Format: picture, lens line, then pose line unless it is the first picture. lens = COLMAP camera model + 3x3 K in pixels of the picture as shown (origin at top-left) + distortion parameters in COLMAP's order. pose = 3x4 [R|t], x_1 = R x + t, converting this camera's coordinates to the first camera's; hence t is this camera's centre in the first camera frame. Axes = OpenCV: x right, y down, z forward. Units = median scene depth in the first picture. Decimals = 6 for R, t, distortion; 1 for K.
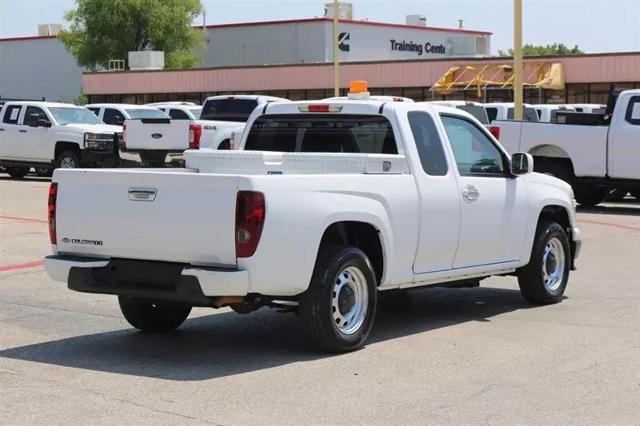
lens RADIAL K [[1494.0, 0, 313.8], [0, 1494.0, 214.1], [0, 0, 1]] dist [0.139191, 0.000000]
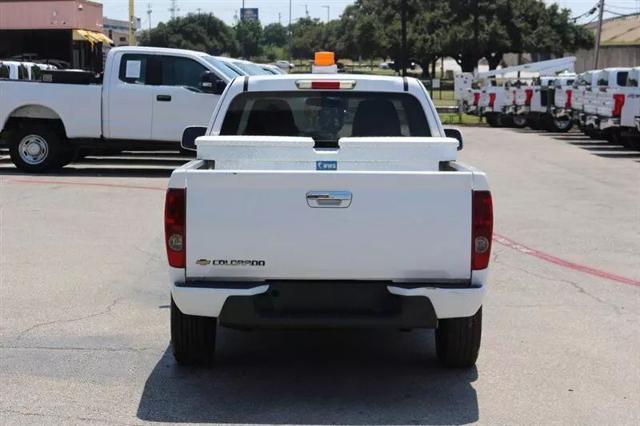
lens RADIAL K [[1494.0, 0, 317.6], [0, 1494.0, 209.2], [0, 0, 1]] dist [0.139191, 0.000000]
pose [[0.836031, -0.053969, 0.546022, -0.472577], [0.035630, 0.998390, 0.044128, -0.037139], [-0.547525, -0.017438, 0.836608, 0.277779]]
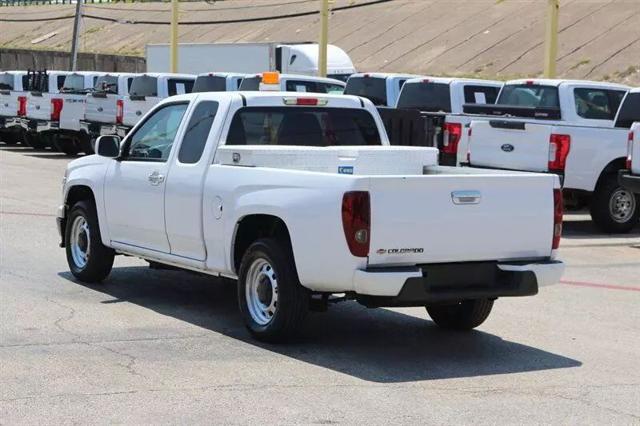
lens RADIAL K [[1494.0, 0, 321.5], [0, 1494.0, 214.1], [0, 0, 1]] dist [0.139191, 0.000000]
pose [[0.437858, -0.075002, 0.895910, -0.899725], [0.033164, 0.997183, 0.067272, -0.062104], [-0.898432, 0.000256, 0.439113, 0.543075]]
